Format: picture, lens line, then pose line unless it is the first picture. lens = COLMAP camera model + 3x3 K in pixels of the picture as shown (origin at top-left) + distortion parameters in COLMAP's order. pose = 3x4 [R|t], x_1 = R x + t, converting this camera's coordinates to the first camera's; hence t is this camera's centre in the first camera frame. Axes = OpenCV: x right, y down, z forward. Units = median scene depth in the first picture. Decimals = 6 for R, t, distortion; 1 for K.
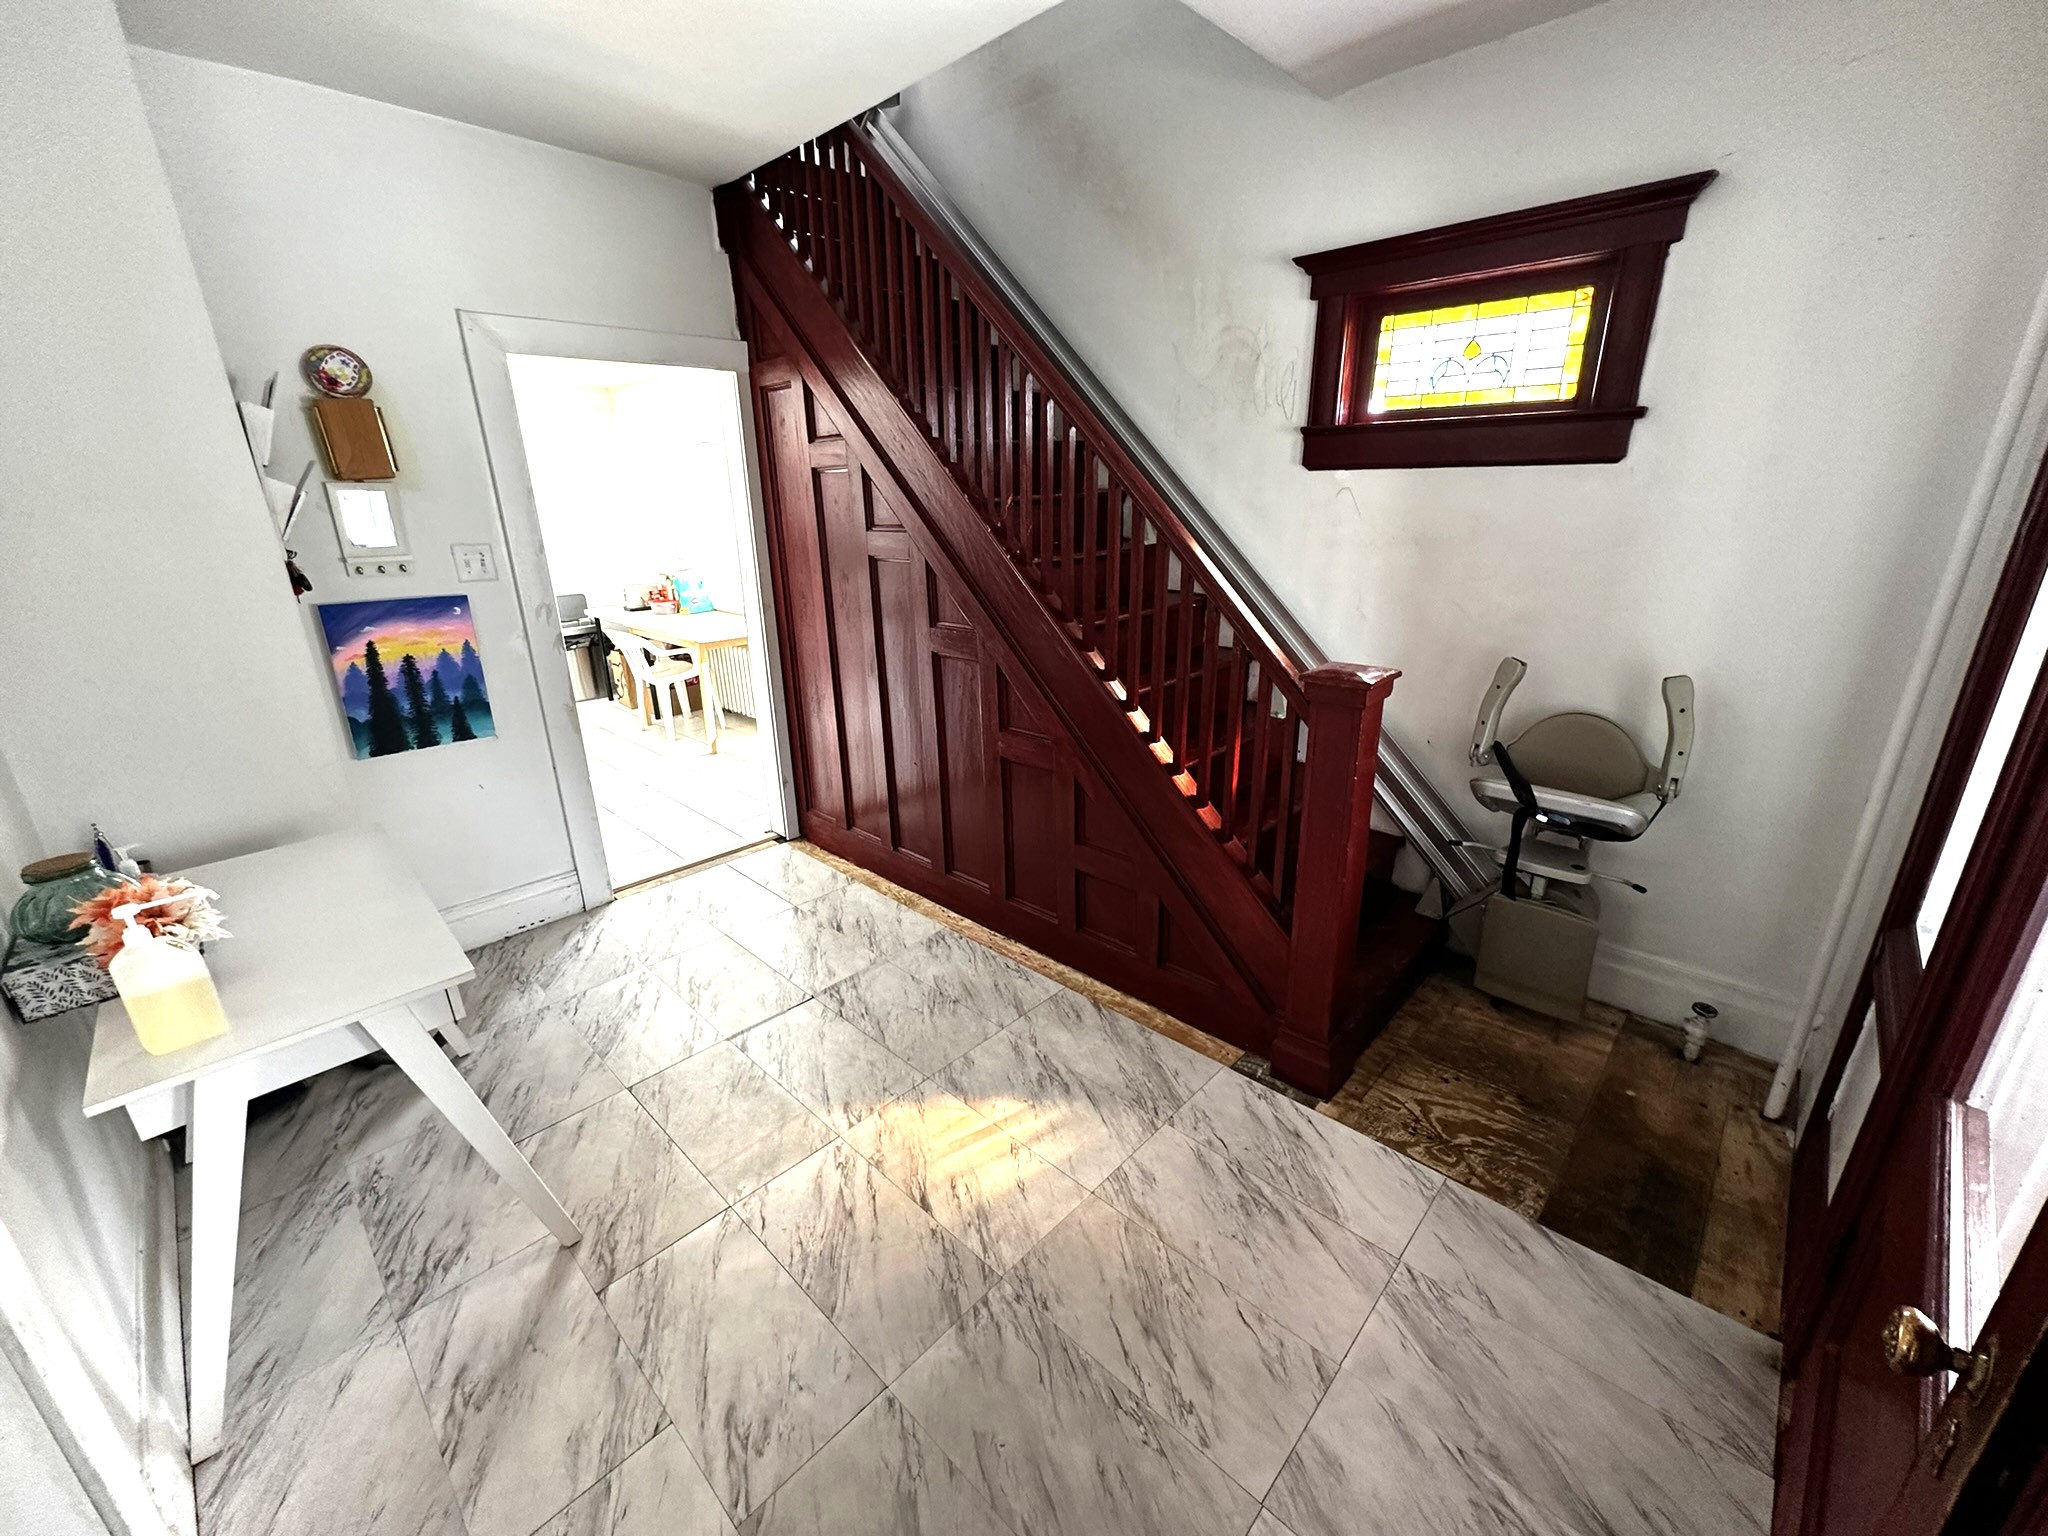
lens RADIAL K [[817.3, 0, 1026.3], [0, 817.3, 767.2], [0, 0, 1]] dist [-0.001193, 0.000246]
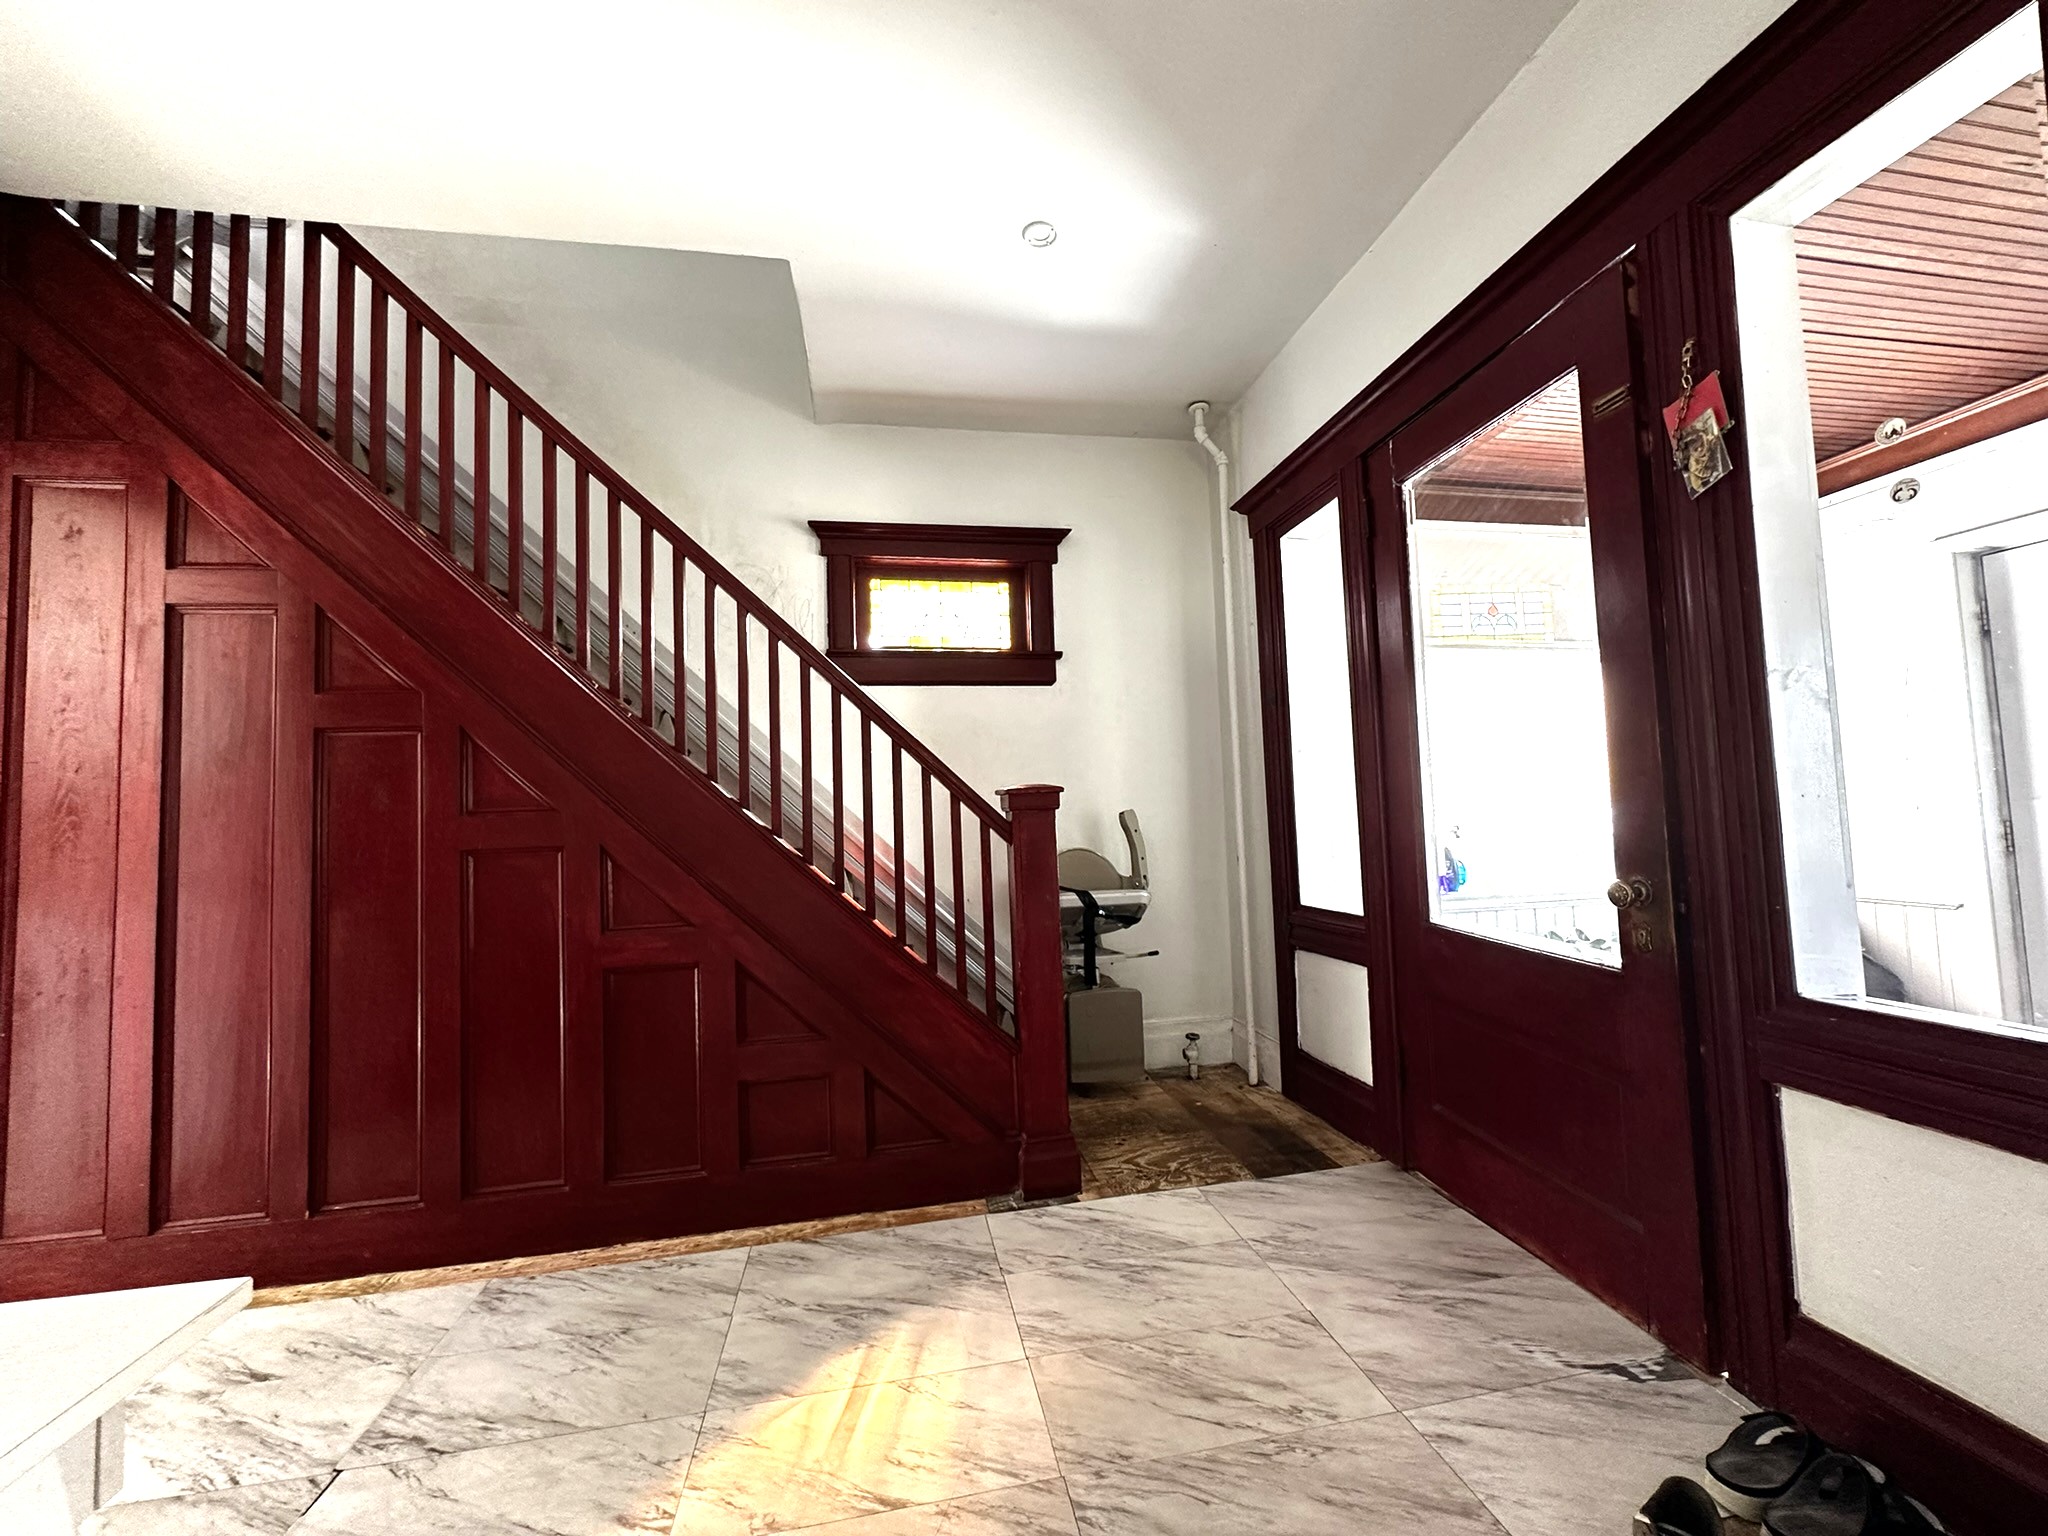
lens RADIAL K [[817.3, 0, 1026.3], [0, 817.3, 767.2], [0, 0, 1]] dist [-0.001193, 0.000246]
pose [[0.589959, 0.048511, 0.805975, -0.567518], [0.281667, 0.923124, -0.261737, 0.167268], [-0.756711, 0.381430, 0.530942, 0.301560]]
